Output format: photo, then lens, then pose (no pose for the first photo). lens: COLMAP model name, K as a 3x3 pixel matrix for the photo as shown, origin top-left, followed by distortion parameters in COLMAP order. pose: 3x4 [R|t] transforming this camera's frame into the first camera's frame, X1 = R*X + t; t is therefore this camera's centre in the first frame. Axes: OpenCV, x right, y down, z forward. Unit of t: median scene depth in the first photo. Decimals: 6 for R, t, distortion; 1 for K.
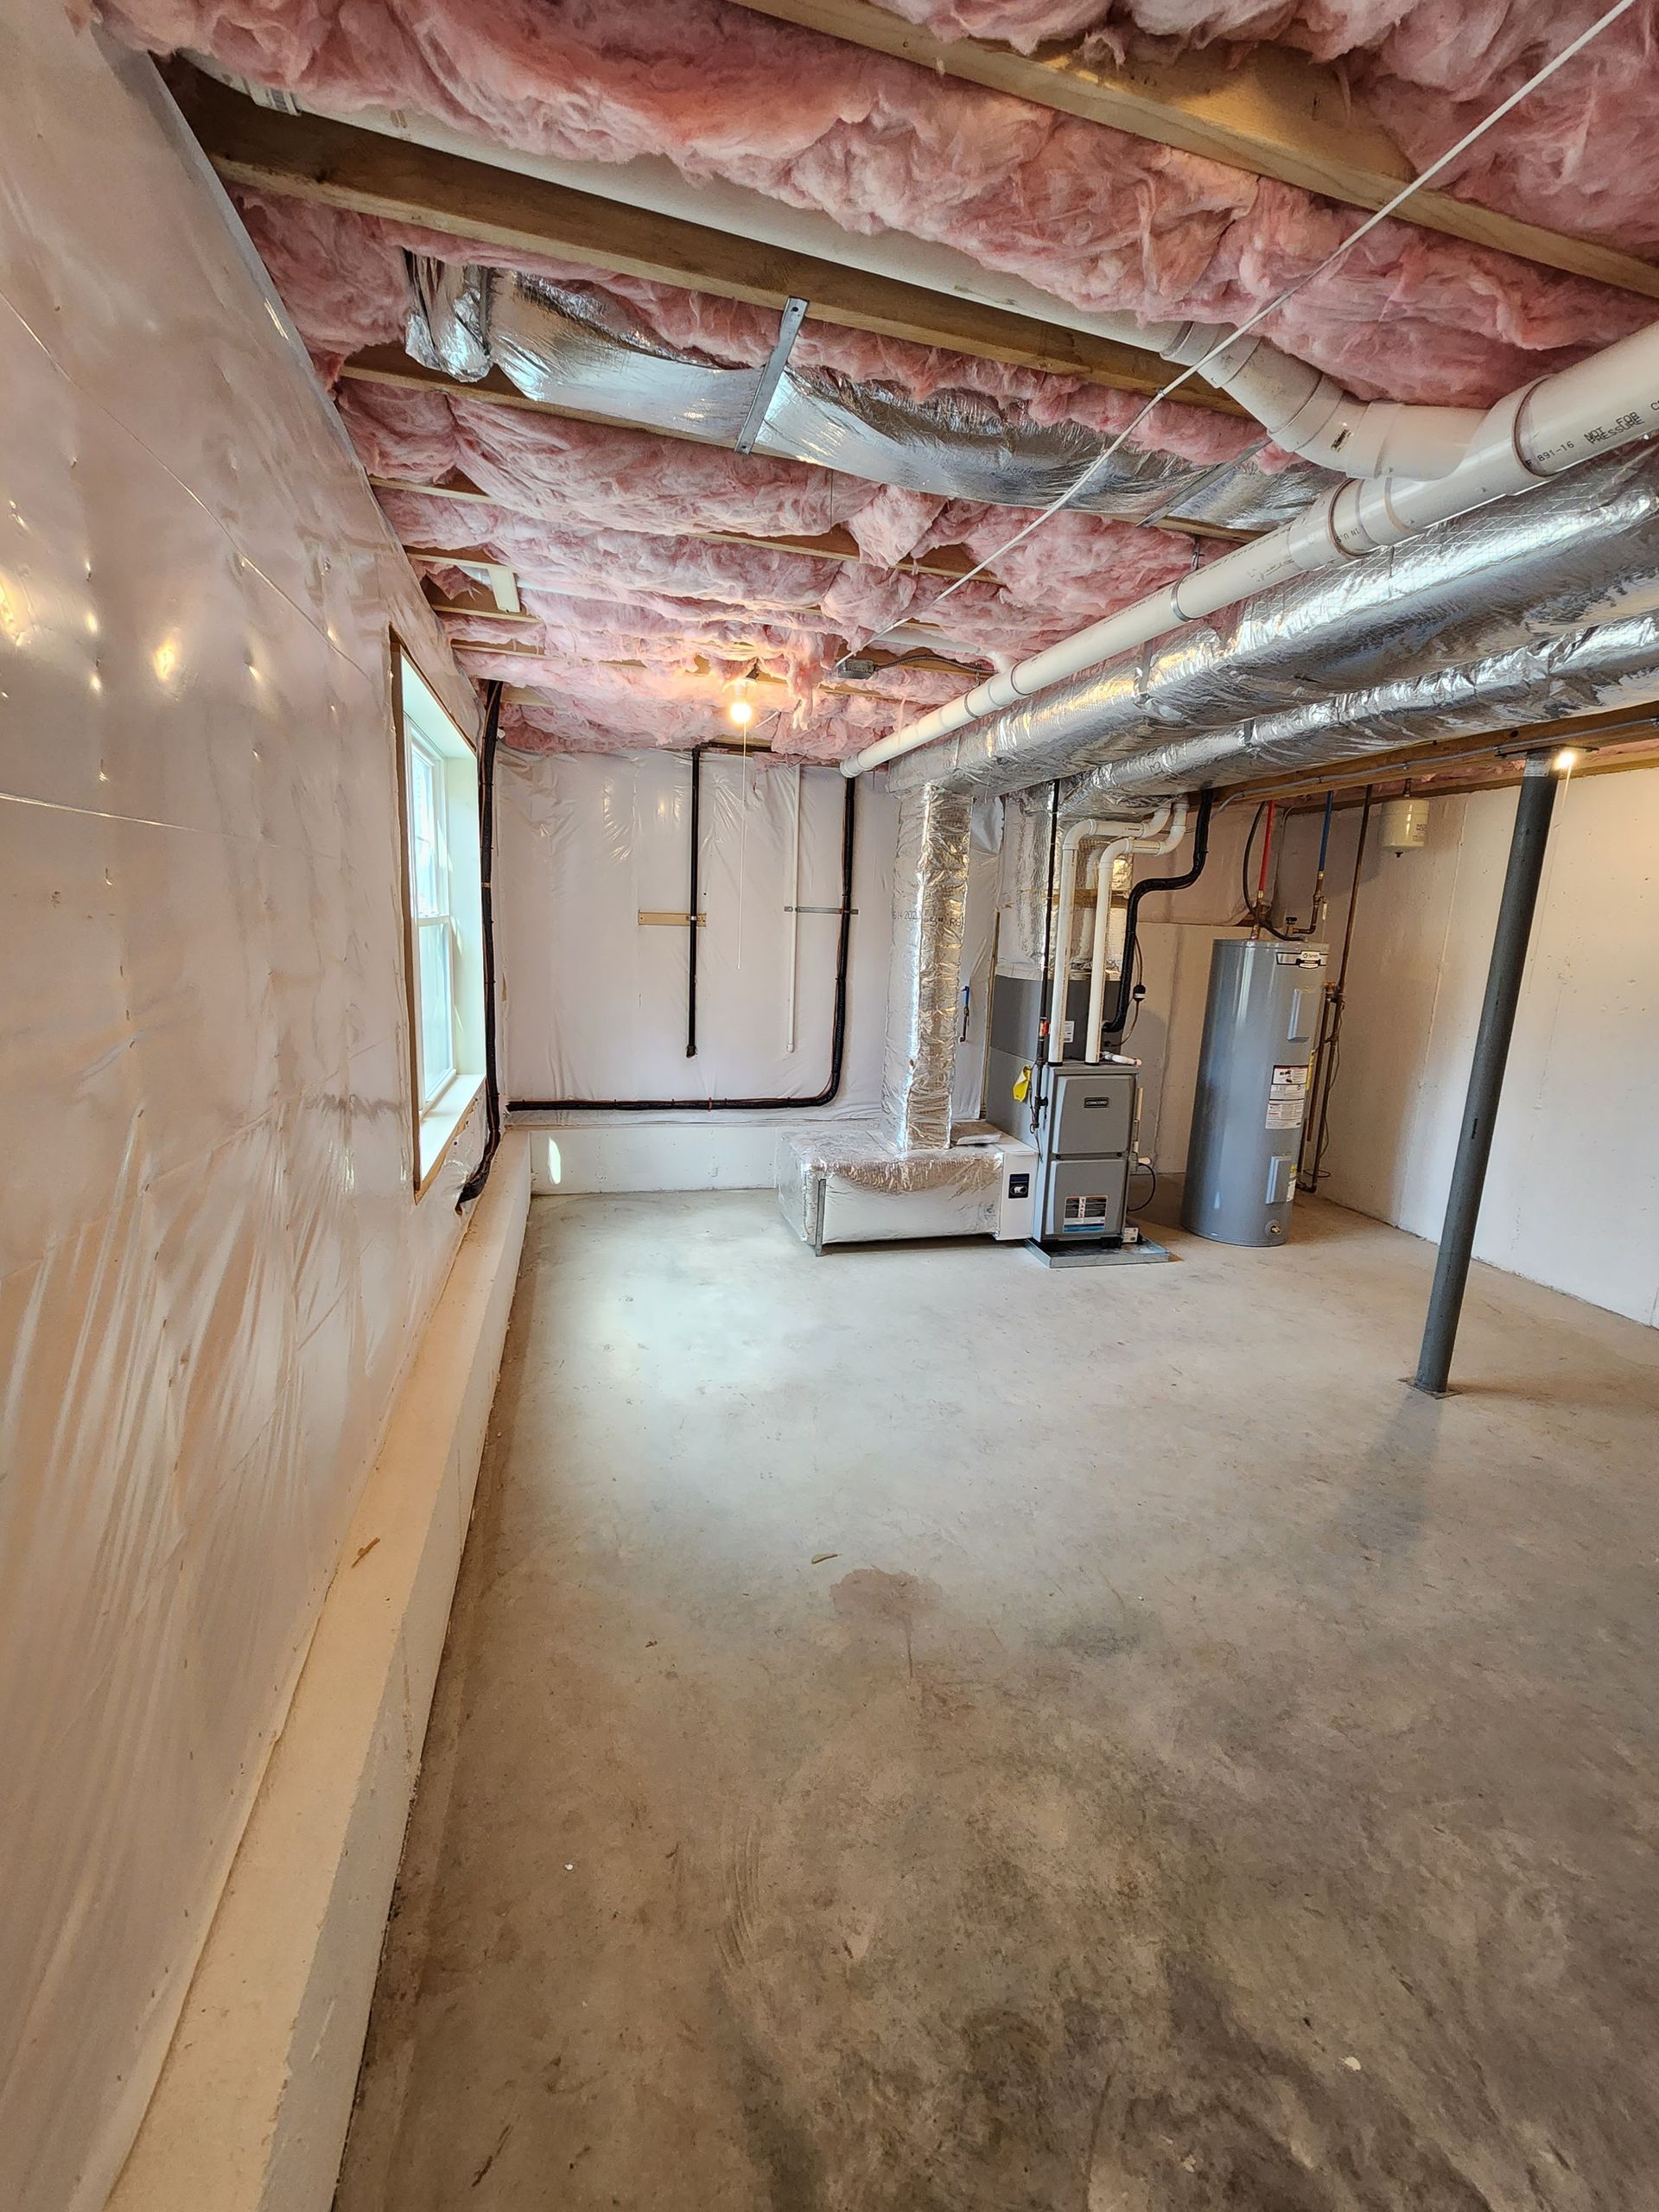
lens RADIAL K [[904.1, 0, 836.6], [0, 904.1, 1100.5], [0, 0, 1]] dist [0.004152, -0.001537]
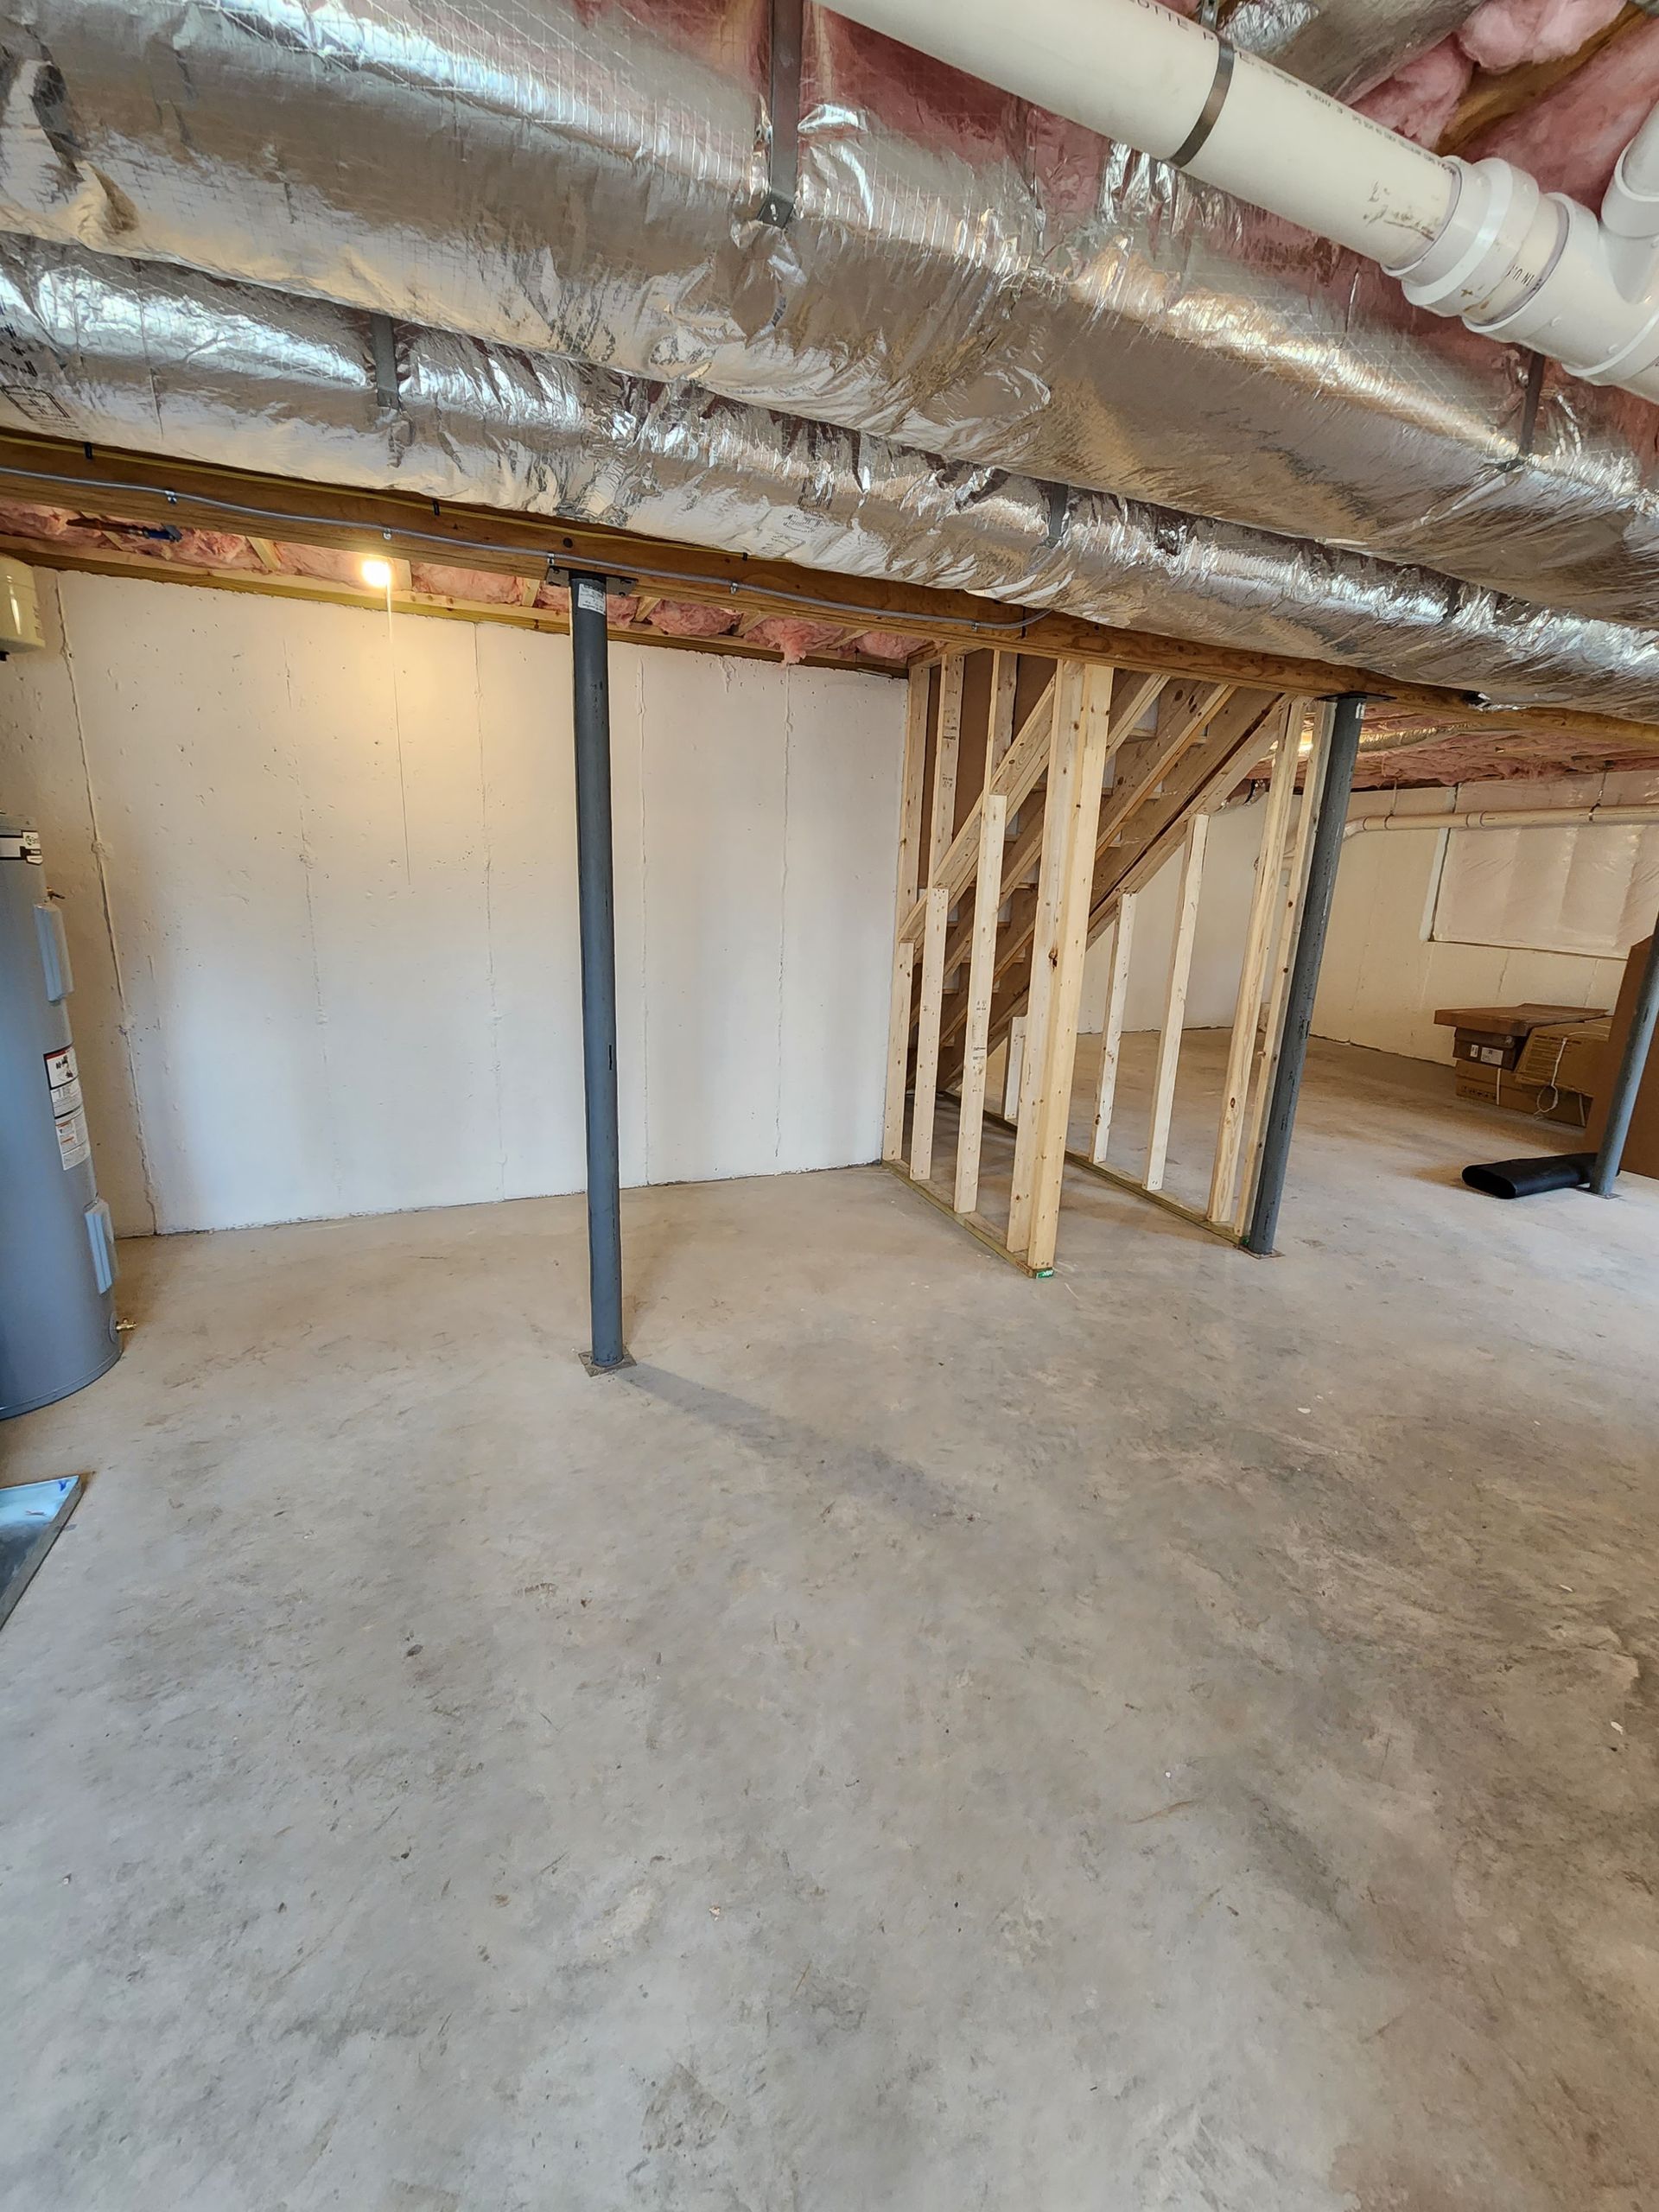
lens RADIAL K [[904.1, 0, 831.6], [0, 904.1, 1091.9], [0, 0, 1]] dist [0.004152, -0.001537]
pose [[-0.124150, -0.293726, 0.947793, -0.154901], [0.146526, 0.939284, 0.310282, -0.223476], [-0.981385, 0.177398, -0.073573, 1.153326]]
